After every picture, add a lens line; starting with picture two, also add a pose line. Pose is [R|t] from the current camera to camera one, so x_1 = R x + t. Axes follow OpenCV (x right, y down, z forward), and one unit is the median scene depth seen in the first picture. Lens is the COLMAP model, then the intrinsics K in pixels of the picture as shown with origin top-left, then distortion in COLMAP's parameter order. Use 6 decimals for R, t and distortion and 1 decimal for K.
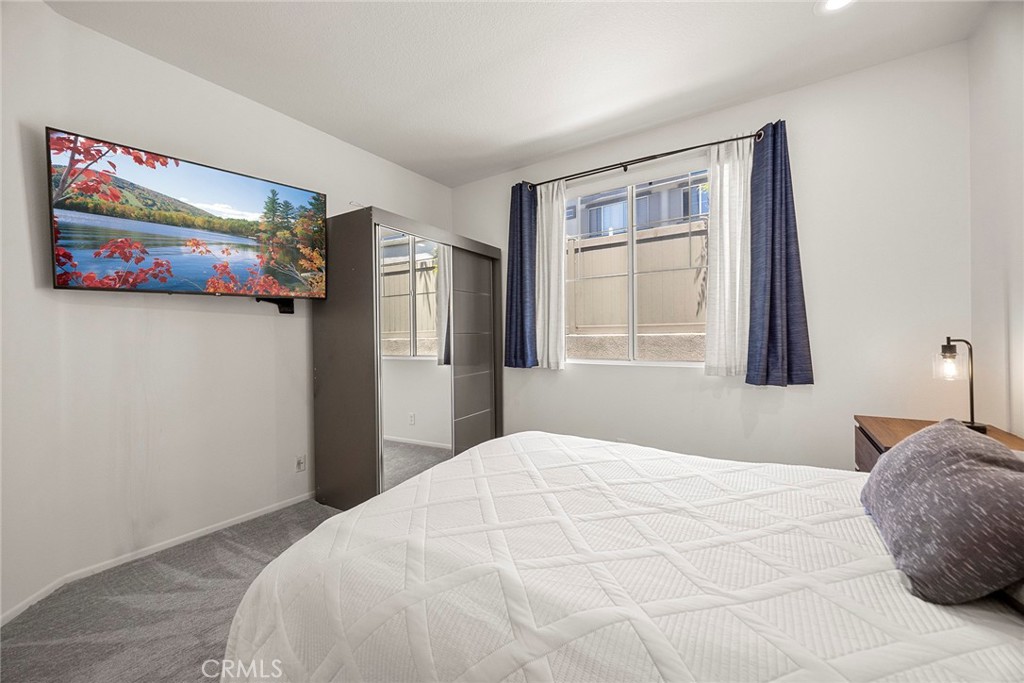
lens RADIAL K [[392.4, 0, 510.6], [0, 392.4, 331.7], [0, 0, 1]] dist [0.000646, 0.000002]
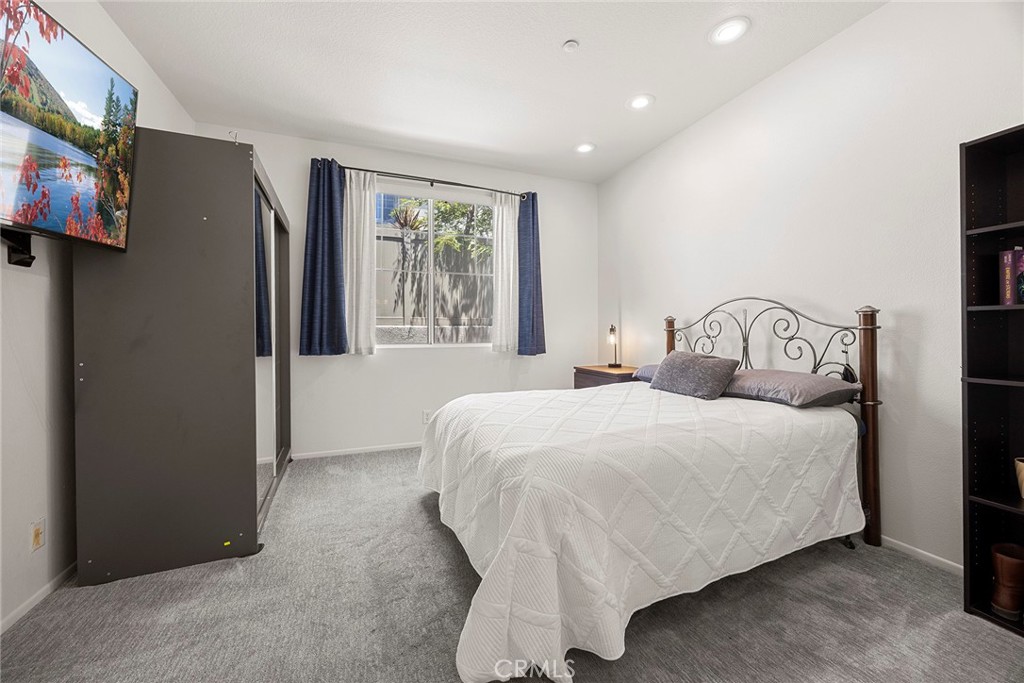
lens RADIAL K [[392.4, 0, 510.6], [0, 392.4, 331.7], [0, 0, 1]] dist [0.000646, 0.000002]
pose [[0.571208, 0.007158, 0.820774, -0.631814], [-0.011901, 0.999929, -0.000438, 0.038173], [-0.820719, -0.009518, 0.571253, 0.130811]]
